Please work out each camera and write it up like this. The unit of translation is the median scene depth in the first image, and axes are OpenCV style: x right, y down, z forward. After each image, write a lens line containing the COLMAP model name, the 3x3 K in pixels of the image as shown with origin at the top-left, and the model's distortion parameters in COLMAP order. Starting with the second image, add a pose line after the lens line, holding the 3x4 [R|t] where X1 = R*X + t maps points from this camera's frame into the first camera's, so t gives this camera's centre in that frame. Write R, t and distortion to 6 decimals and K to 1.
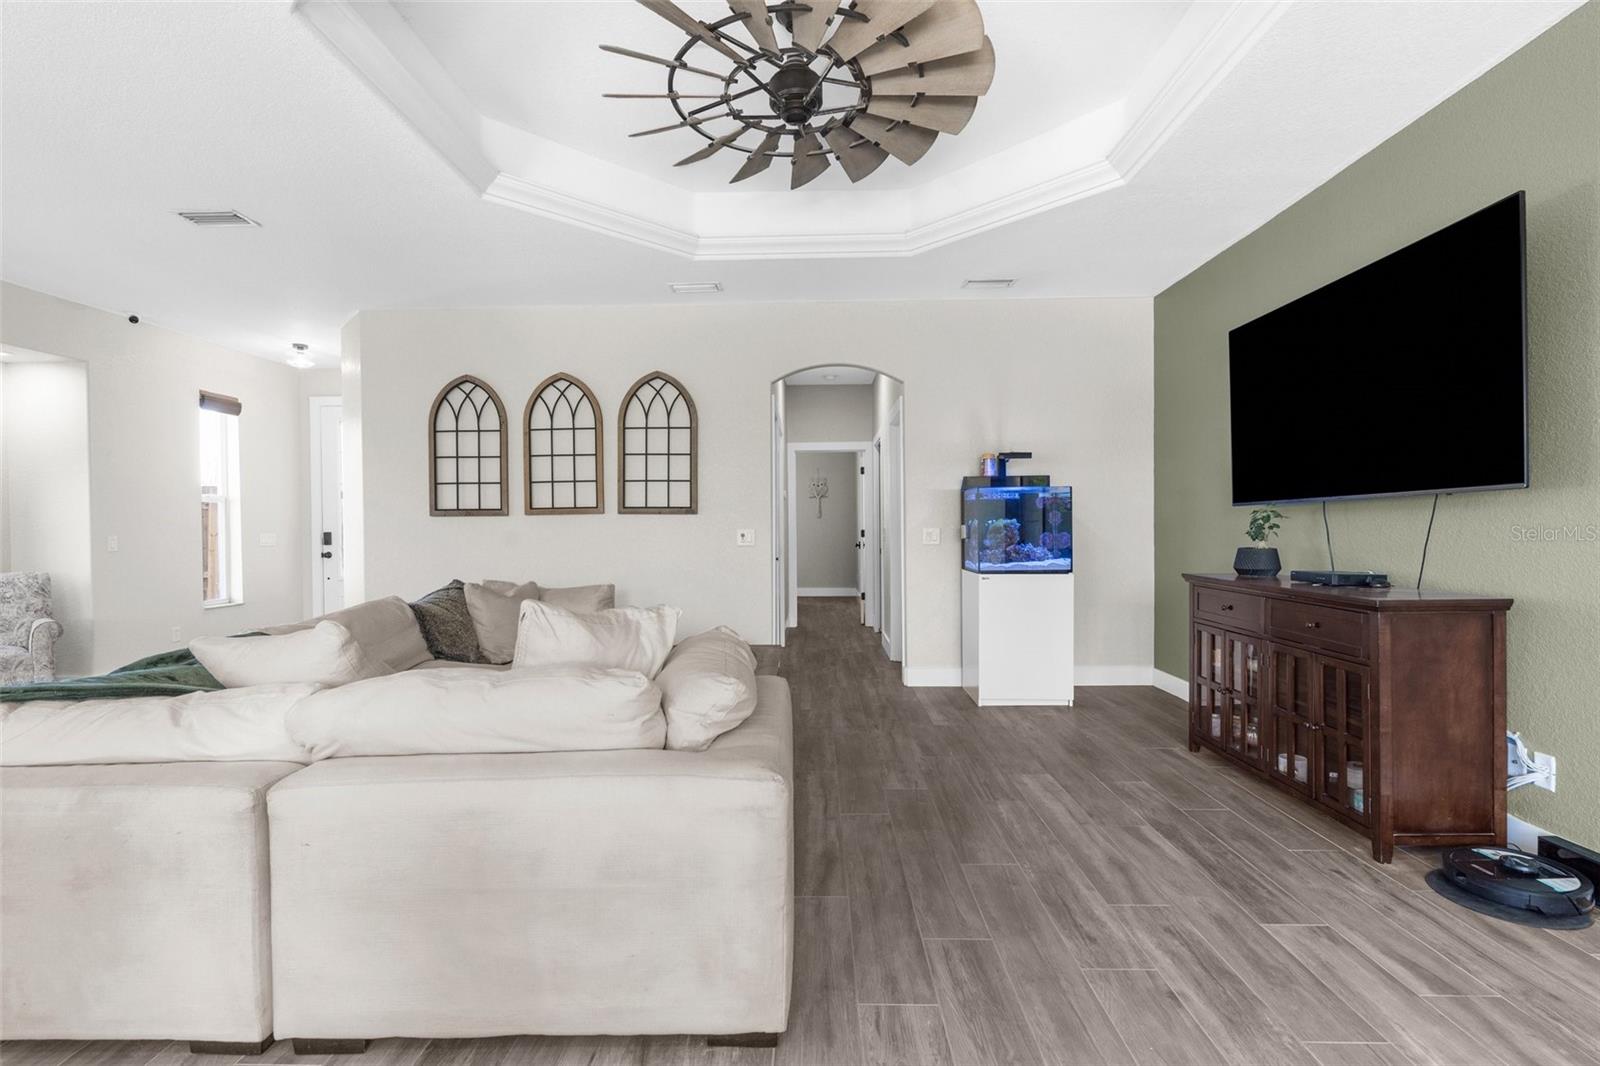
lens RADIAL K [[728.6, 0, 791.5], [0, 728.6, 535.5], [0, 0, 1]] dist [0.000010, 0.000305]
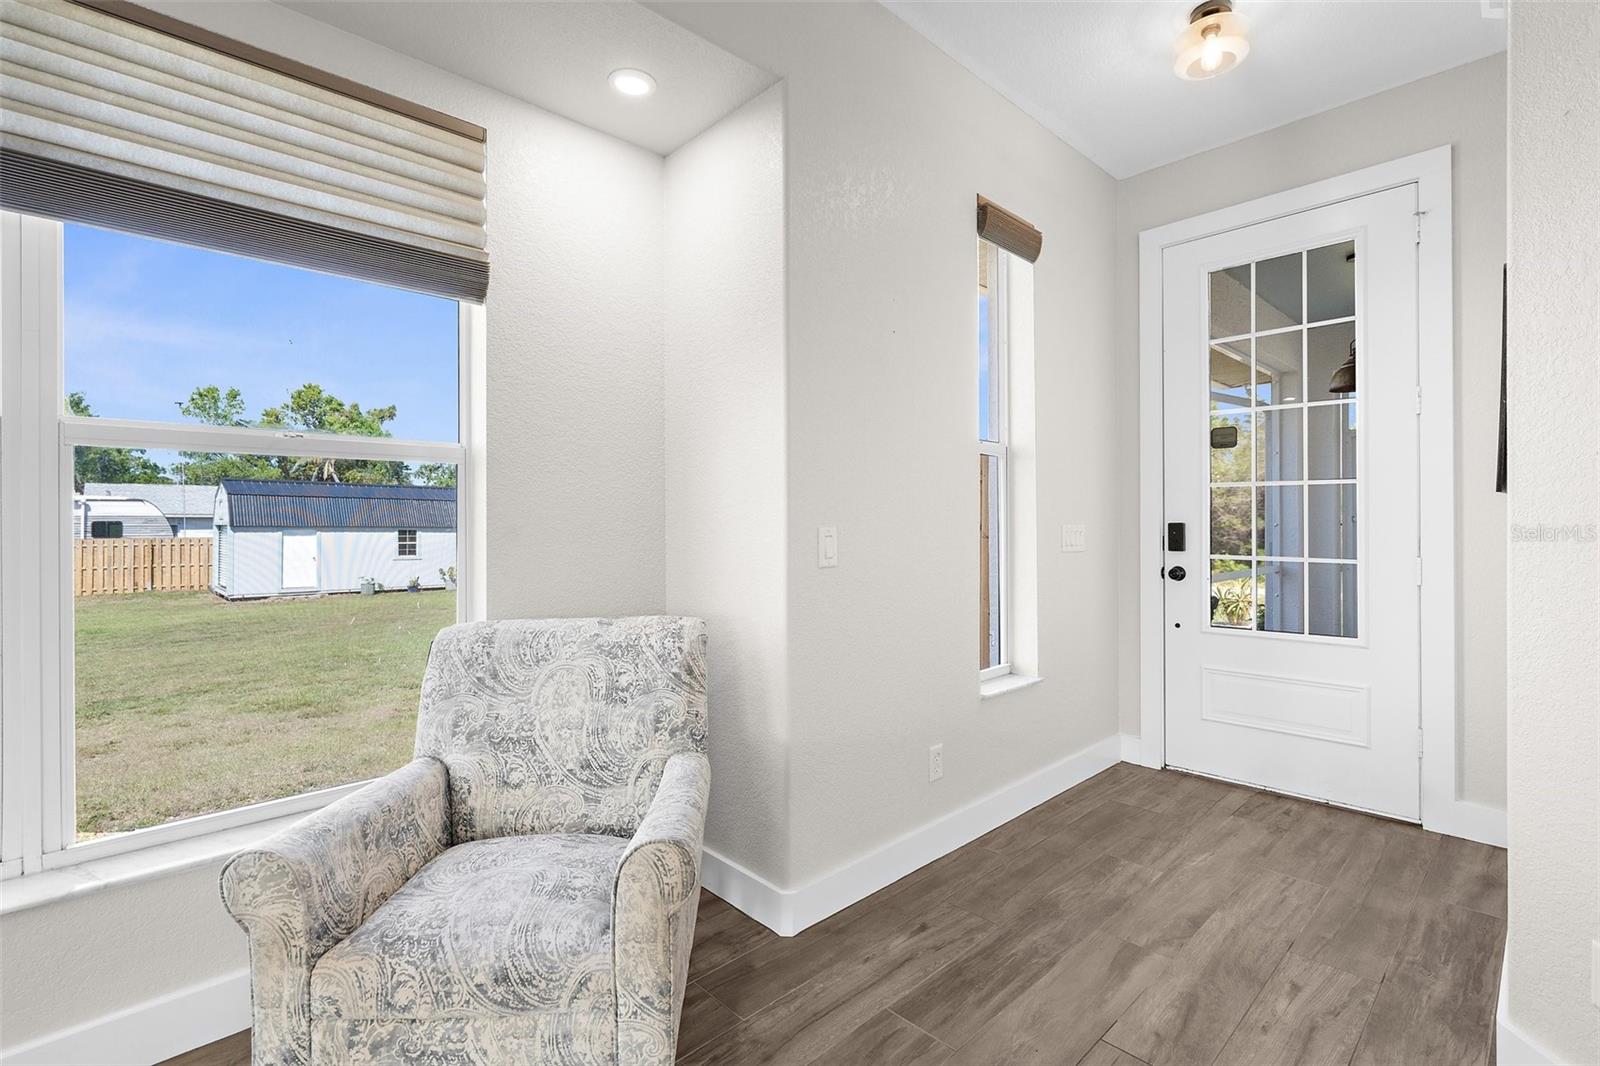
lens RADIAL K [[728.6, 0, 791.5], [0, 728.6, 535.5], [0, 0, 1]] dist [0.000010, 0.000305]
pose [[0.700327, 0.018023, -0.713595, -0.660872], [-0.012473, 0.999838, 0.013011, 0.000629], [0.713714, -0.000211, 0.700438, 0.705733]]
